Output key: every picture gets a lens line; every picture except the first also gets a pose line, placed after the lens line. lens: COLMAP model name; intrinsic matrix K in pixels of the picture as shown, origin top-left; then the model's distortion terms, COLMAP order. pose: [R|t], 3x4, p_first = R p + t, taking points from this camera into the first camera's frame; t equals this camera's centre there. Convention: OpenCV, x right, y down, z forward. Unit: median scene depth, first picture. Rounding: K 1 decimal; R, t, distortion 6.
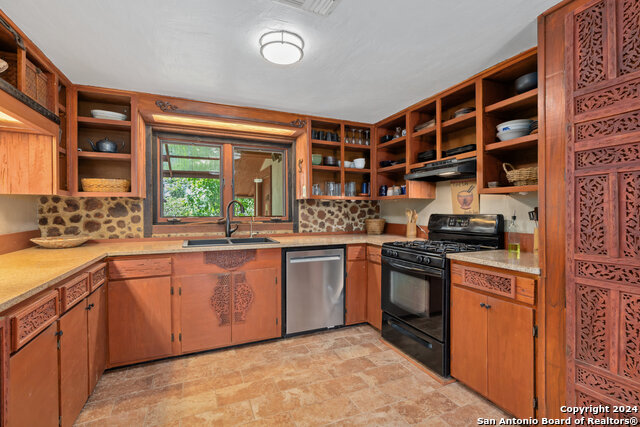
lens RADIAL K [[298.2, 0, 320.1], [0, 298.2, 214.0], [0, 0, 1]] dist [-0.009440, 0.003140]
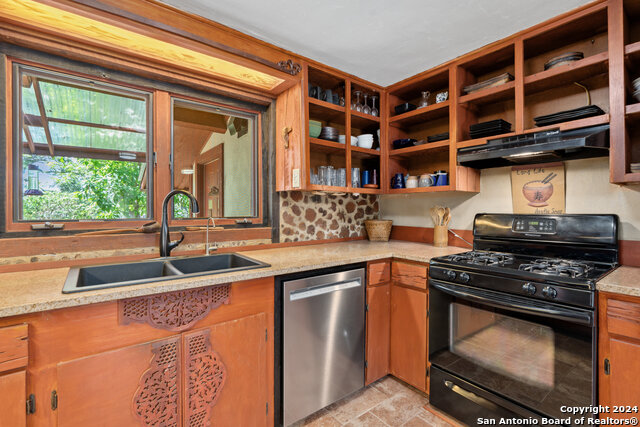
lens RADIAL K [[298.2, 0, 320.7], [0, 298.2, 210.9], [0, 0, 1]] dist [-0.009440, 0.003140]
pose [[0.968519, -0.000722, 0.248937, -0.165394], [0.002109, 0.999984, -0.005305, -0.003489], [-0.248929, 0.005663, 0.968505, 0.392526]]
